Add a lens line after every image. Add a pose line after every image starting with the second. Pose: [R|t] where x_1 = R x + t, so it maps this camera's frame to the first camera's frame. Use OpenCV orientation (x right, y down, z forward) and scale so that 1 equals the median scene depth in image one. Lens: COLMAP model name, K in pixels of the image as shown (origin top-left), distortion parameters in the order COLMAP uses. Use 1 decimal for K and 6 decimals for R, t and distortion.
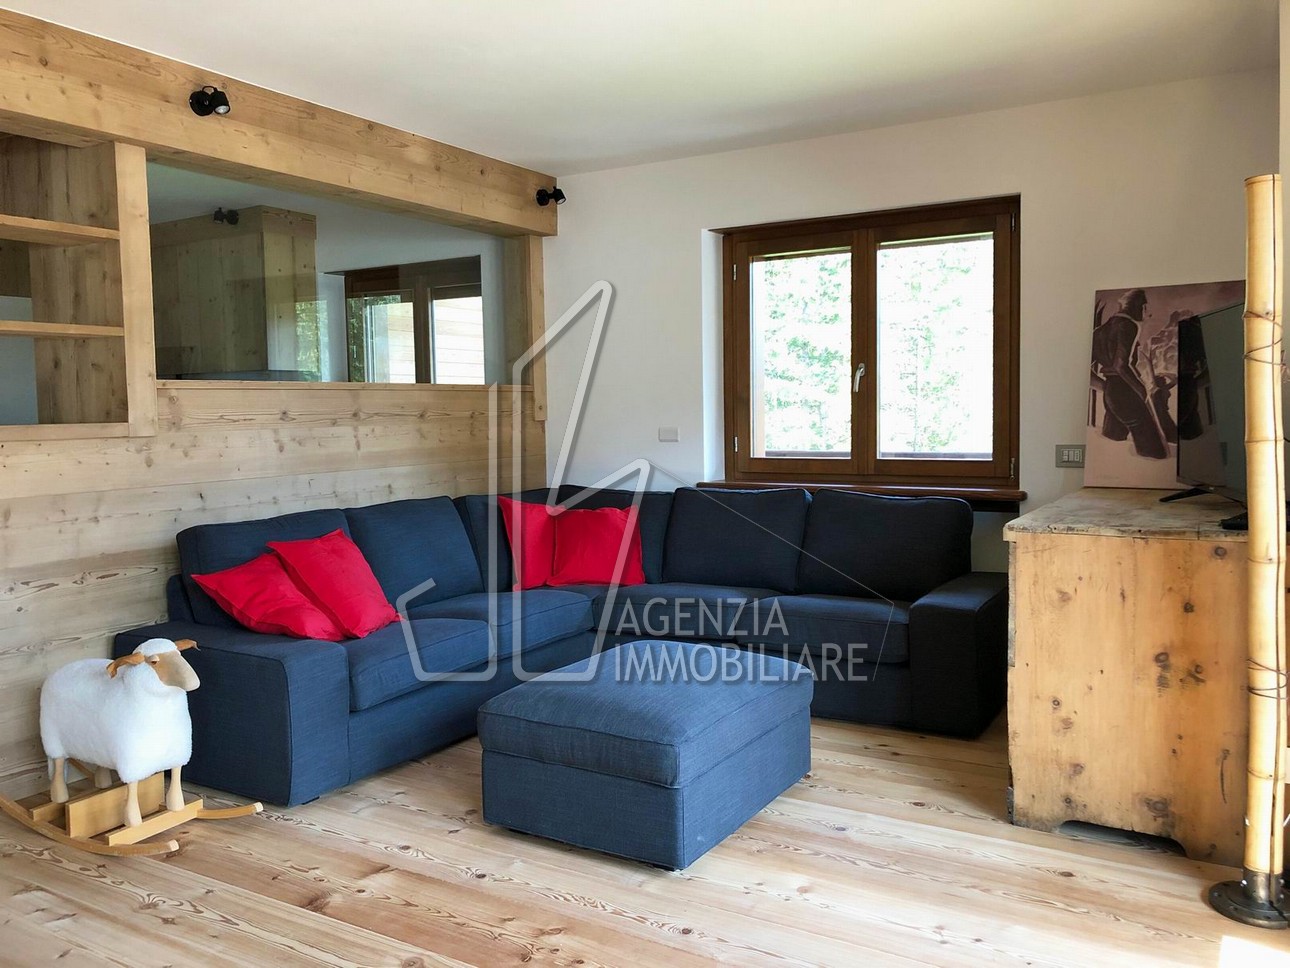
lens RADIAL K [[1053.7, 0, 636.2], [0, 1053.7, 477.2], [0, 0, 1]] dist [0.011082, -0.017456]
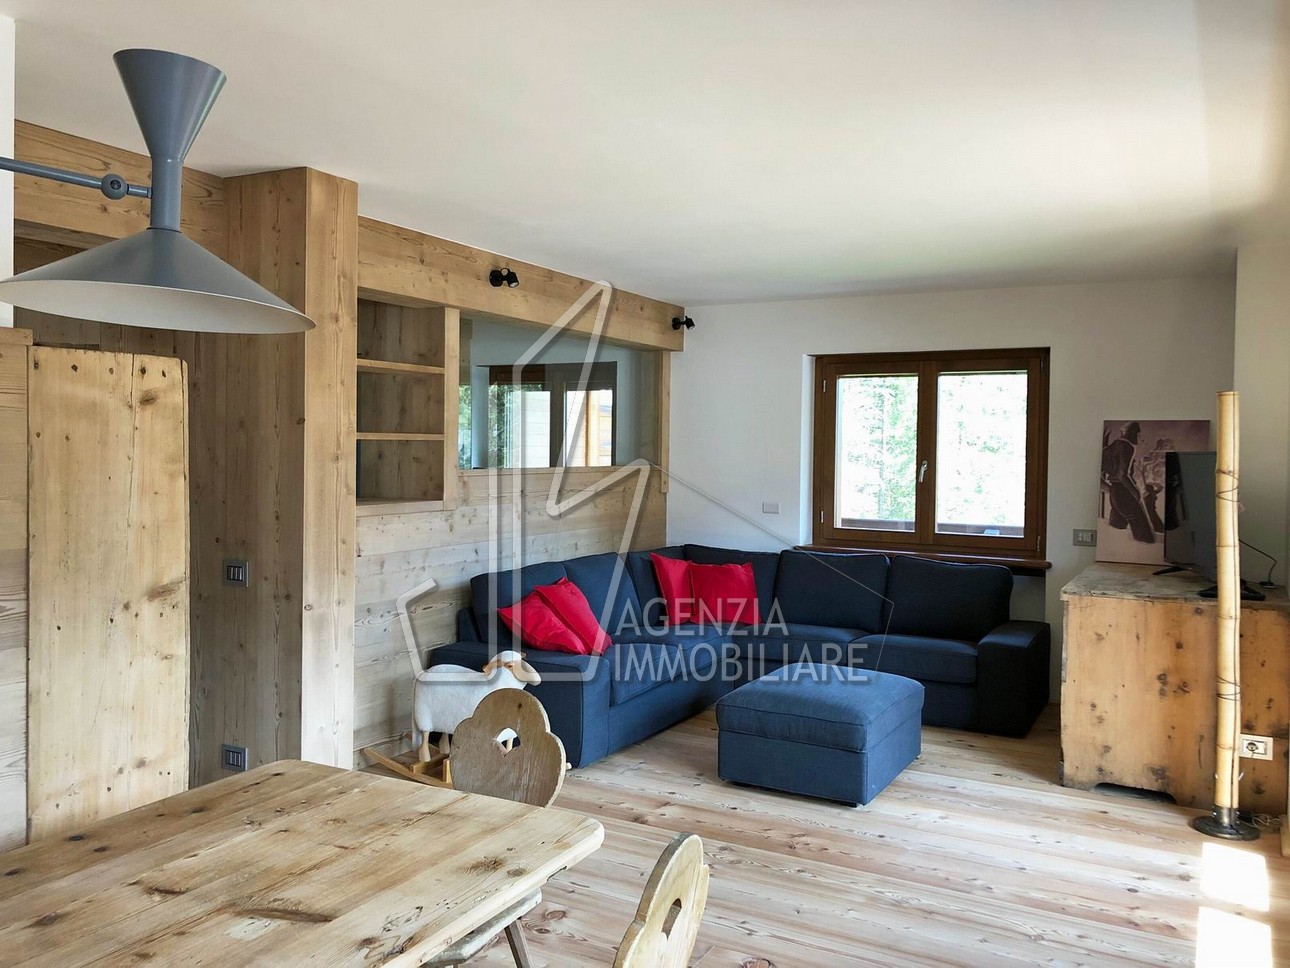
lens RADIAL K [[1050.1, 0, 631.0], [0, 1050.1, 473.3], [0, 0, 1]] dist [-0.000033, 0.001785]
pose [[0.998986, 0.028538, 0.034835, -0.306229], [-0.027051, 0.998732, -0.042446, -0.038842], [-0.036002, 0.041461, 0.998491, -0.472040]]
